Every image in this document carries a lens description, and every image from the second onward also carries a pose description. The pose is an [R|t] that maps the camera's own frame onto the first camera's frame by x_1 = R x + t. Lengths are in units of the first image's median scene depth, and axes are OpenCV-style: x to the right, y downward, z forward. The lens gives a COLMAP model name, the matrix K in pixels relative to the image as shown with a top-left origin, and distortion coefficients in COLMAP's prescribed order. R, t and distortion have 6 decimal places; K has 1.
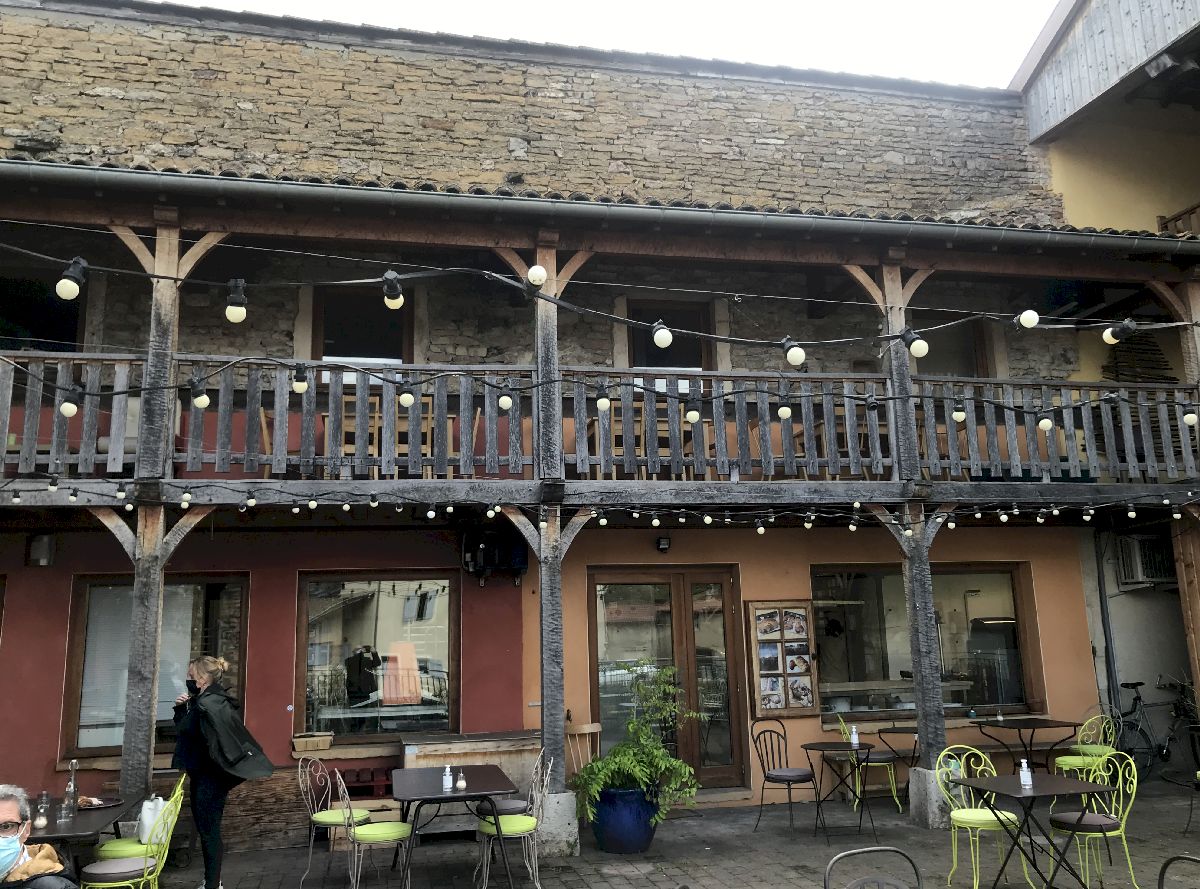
lens RADIAL K [[1014.6, 0, 600.0], [0, 1014.6, 446.3], [0, 0, 1]] dist [0.005850, 0.002782]
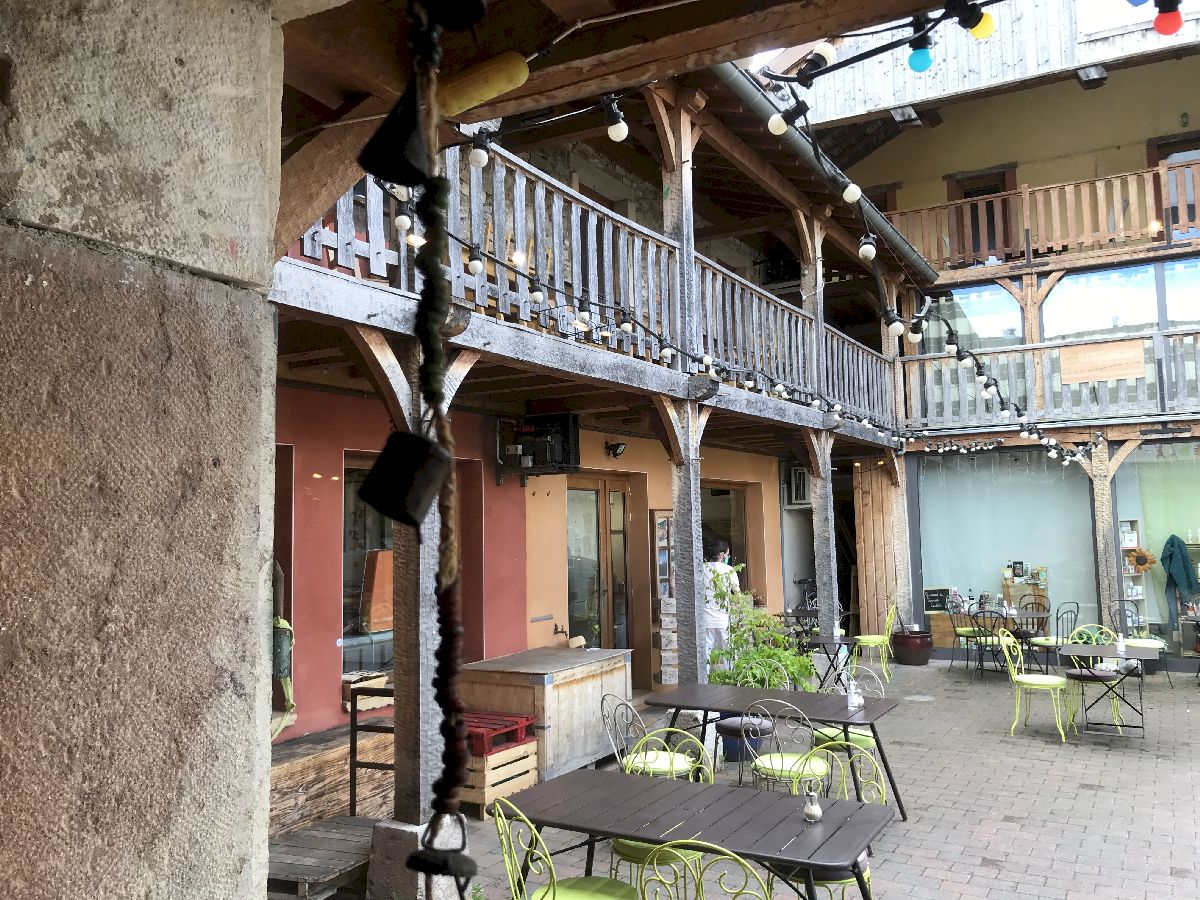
lens RADIAL K [[988.7, 0, 597.1], [0, 988.7, 442.9], [0, 0, 1]] dist [0.007398, 0.026580]
pose [[0.678289, 0.076845, 0.730766, -0.618426], [-0.135172, 0.990593, 0.021298, 0.071598], [-0.722255, -0.113226, 0.682295, 0.367595]]
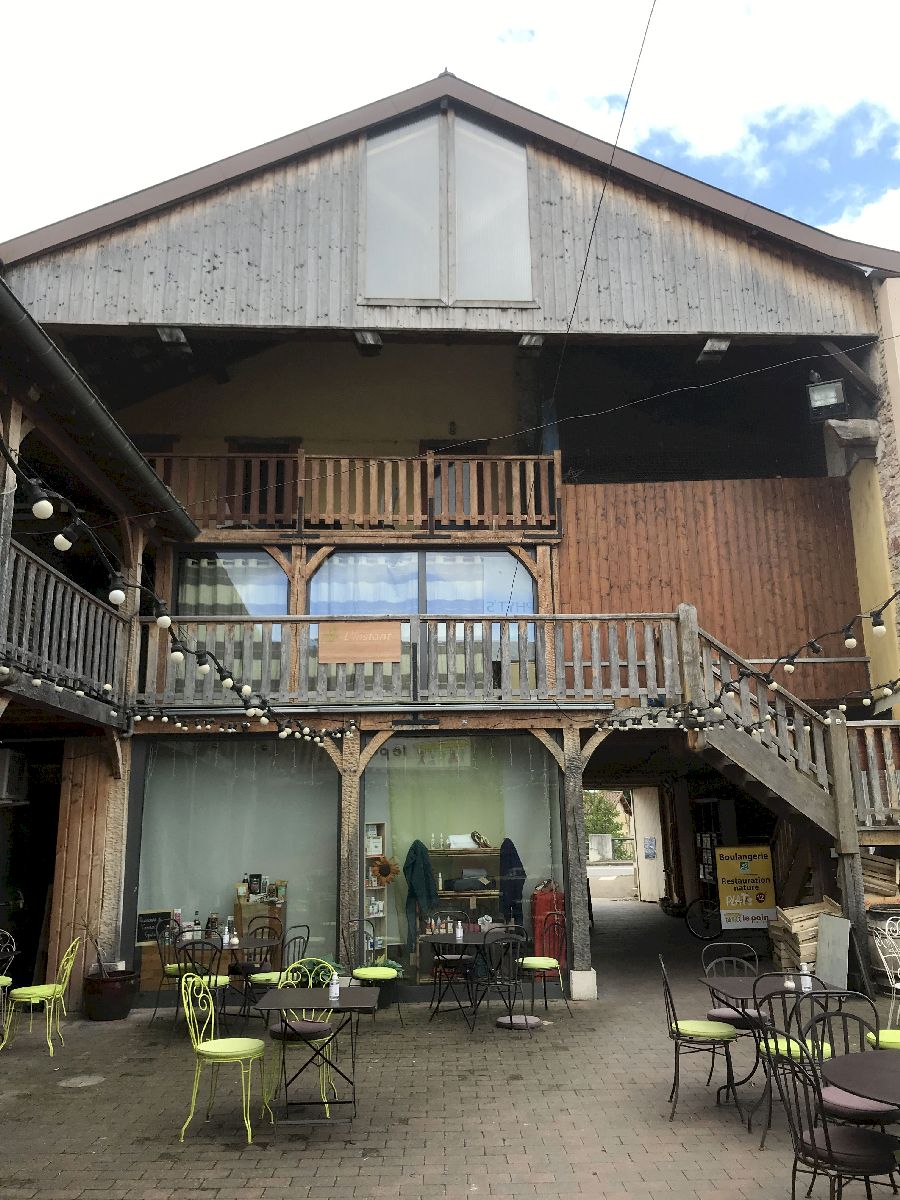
lens RADIAL K [[988.7, 0, 455.1], [0, 988.7, 598.9], [0, 0, 1]] dist [0.007398, 0.026580]
pose [[0.202406, 0.247797, 0.947432, -0.346061], [-0.173081, 0.961279, -0.214443, 0.083696], [-0.963885, -0.120578, 0.237458, 0.407943]]
